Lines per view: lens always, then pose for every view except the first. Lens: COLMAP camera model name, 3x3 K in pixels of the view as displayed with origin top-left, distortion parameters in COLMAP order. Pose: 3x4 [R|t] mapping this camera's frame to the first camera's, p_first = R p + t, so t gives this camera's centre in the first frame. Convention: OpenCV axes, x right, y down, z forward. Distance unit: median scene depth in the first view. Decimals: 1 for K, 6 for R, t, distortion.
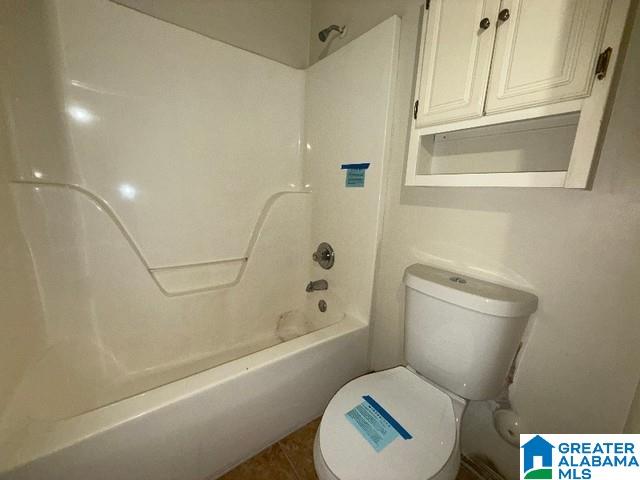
lens RADIAL K [[257.8, 0, 320.4], [0, 257.8, 240.1], [0, 0, 1]] dist [-0.002869, -0.000063]
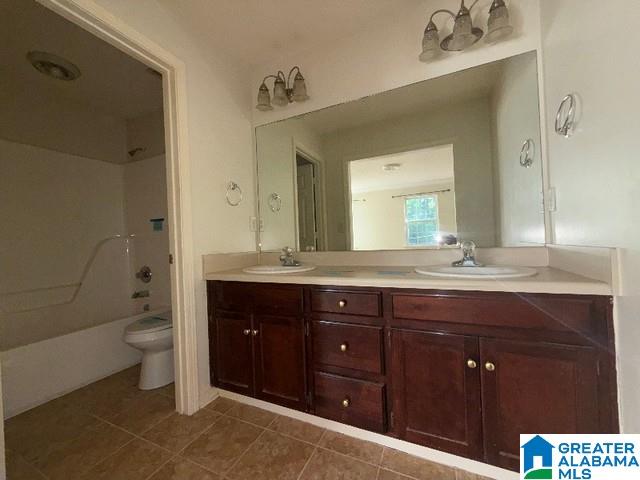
lens RADIAL K [[257.8, 0, 316.5], [0, 257.8, 241.3], [0, 0, 1]] dist [-0.002869, -0.000063]
pose [[0.853738, -0.076302, 0.515082, 0.119746], [0.170122, 0.975794, -0.137424, 0.261093], [-0.492128, 0.204950, 0.846053, -0.920716]]
